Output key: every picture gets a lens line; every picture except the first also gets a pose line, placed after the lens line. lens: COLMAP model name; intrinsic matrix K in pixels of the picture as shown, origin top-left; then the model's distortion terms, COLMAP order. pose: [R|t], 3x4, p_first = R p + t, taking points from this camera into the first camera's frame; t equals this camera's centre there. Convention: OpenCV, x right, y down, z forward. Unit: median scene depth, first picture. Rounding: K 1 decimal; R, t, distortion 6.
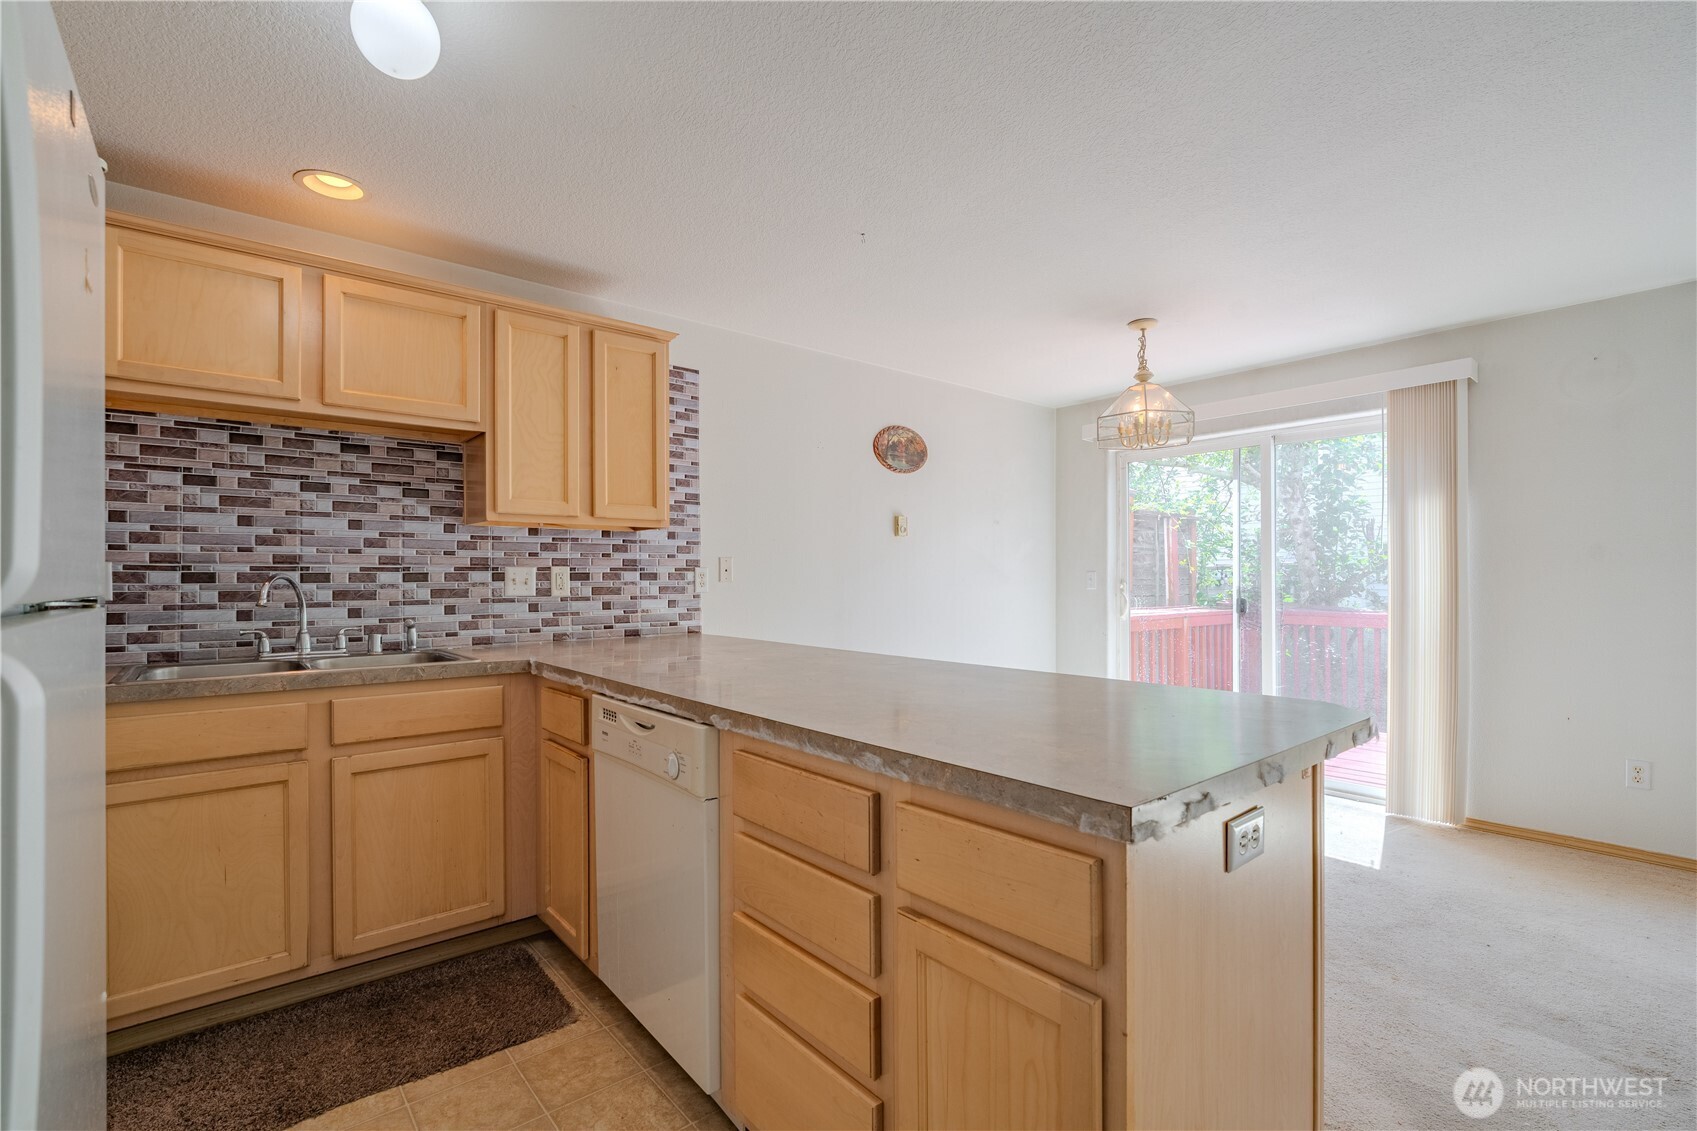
lens RADIAL K [[765.0, 0, 844.4], [0, 765.0, 580.9], [0, 0, 1]] dist [-0.007438, 0.000358]
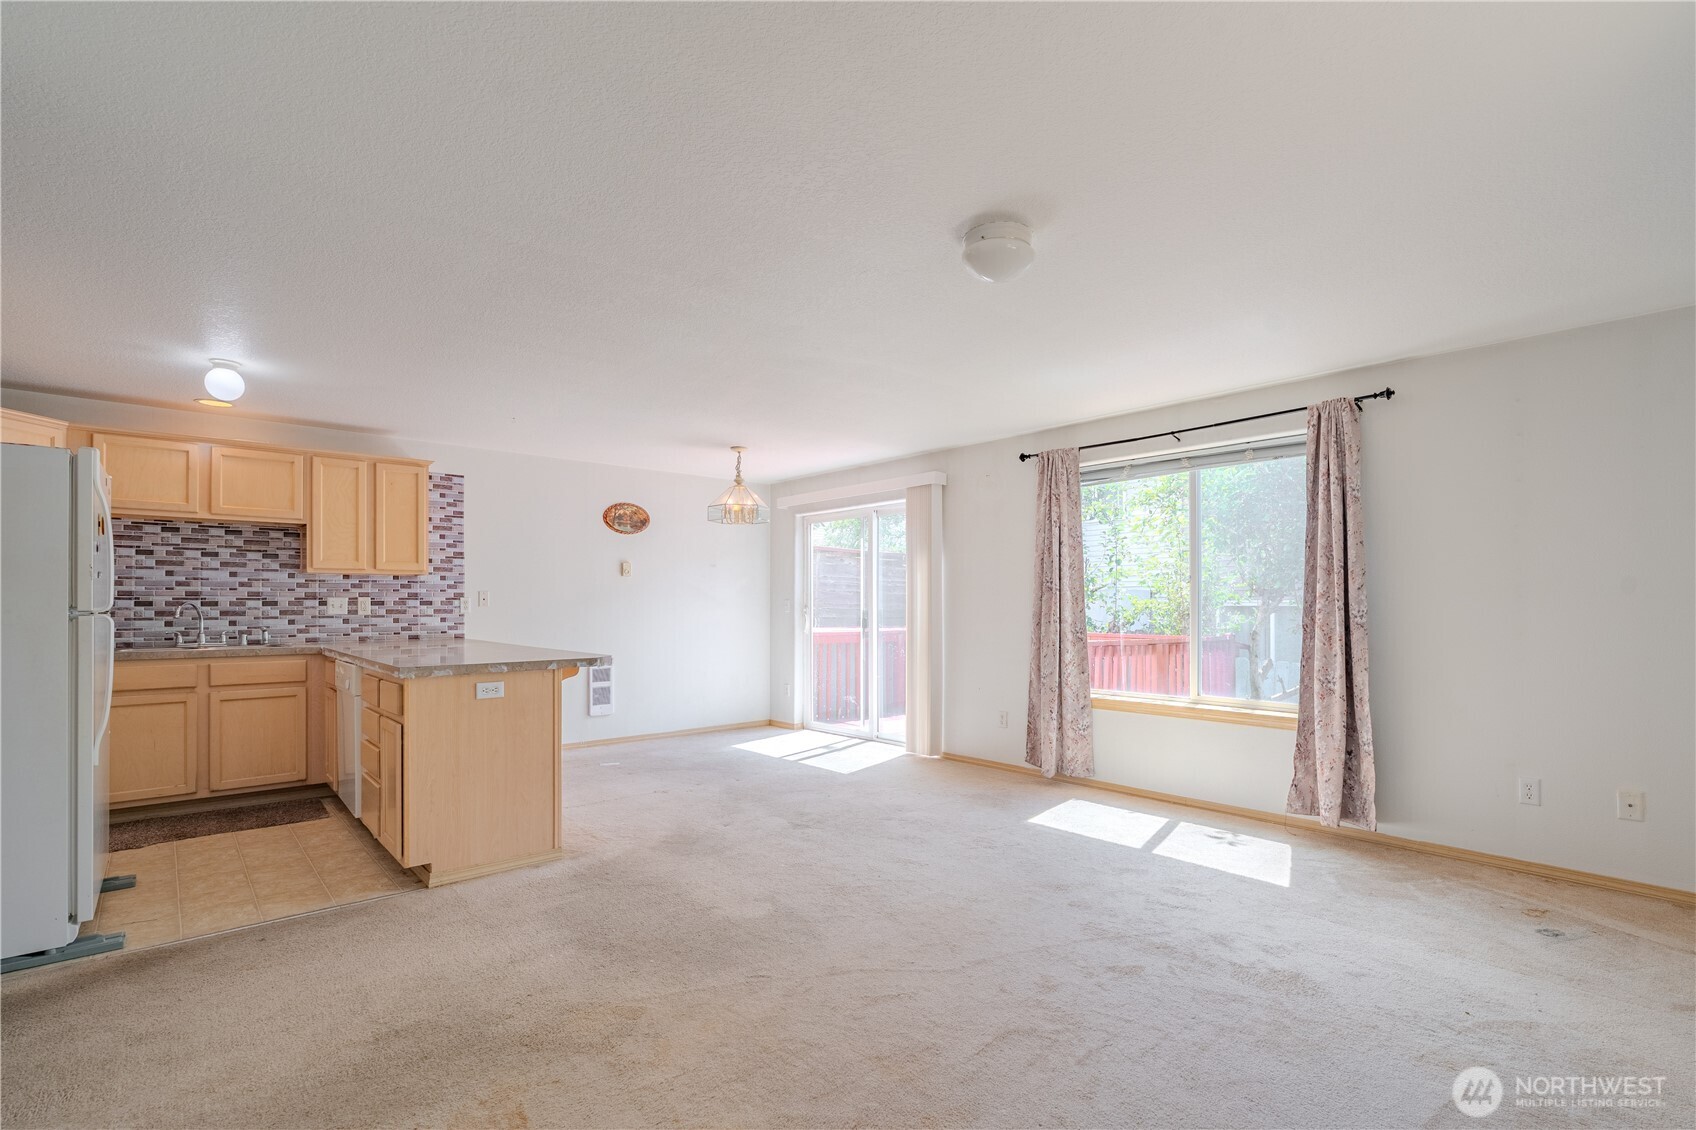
lens RADIAL K [[781.0, 0, 859.5], [0, 781.0, 600.4], [0, 0, 1]] dist [-0.009251, 0.000640]
pose [[0.999311, 0.001429, 0.037097, 0.675391], [-0.001122, 0.999965, -0.008283, 0.001246], [-0.037107, 0.008236, 0.999277, -0.780767]]
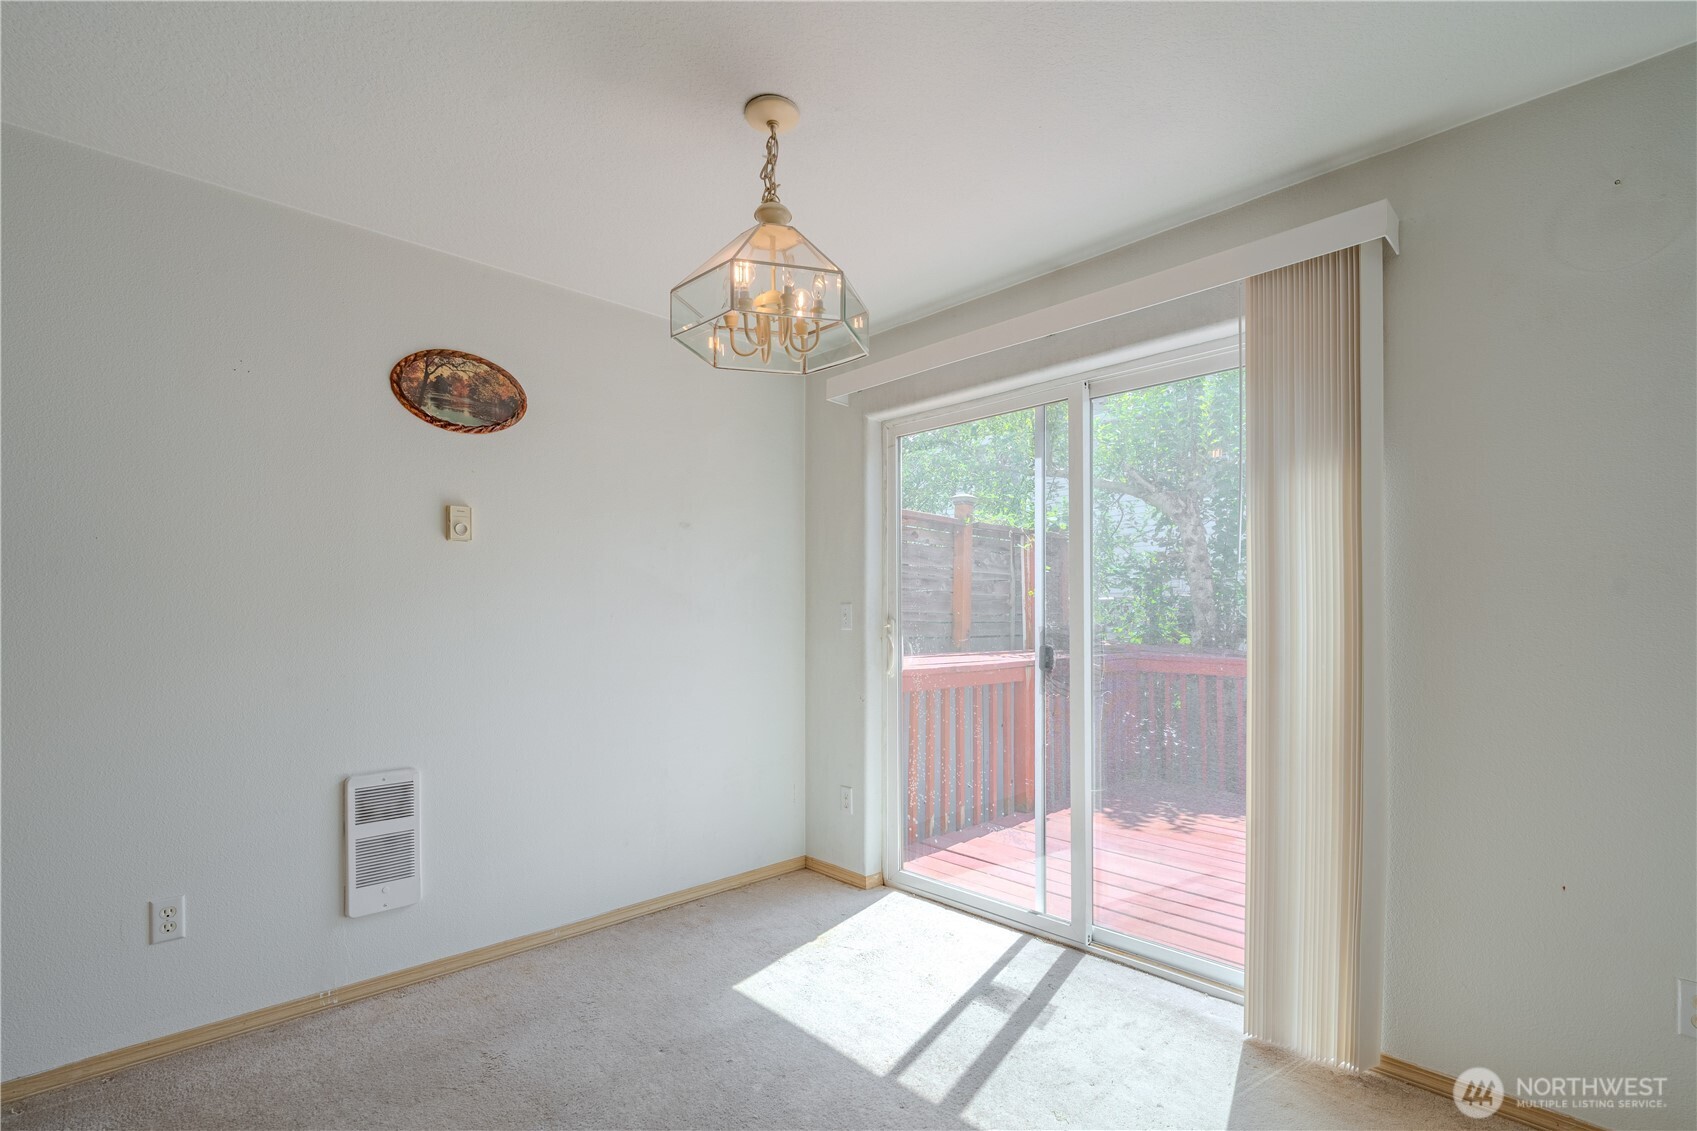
lens RADIAL K [[777.1, 0, 854.2], [0, 777.1, 615.8], [0, 0, 1]] dist [-0.004671, 0.000050]
pose [[0.997377, 0.001370, 0.072369, 0.469720], [-0.001370, 0.999999, -0.000053, -0.002522], [-0.072370, -0.000047, 0.997378, 0.552792]]
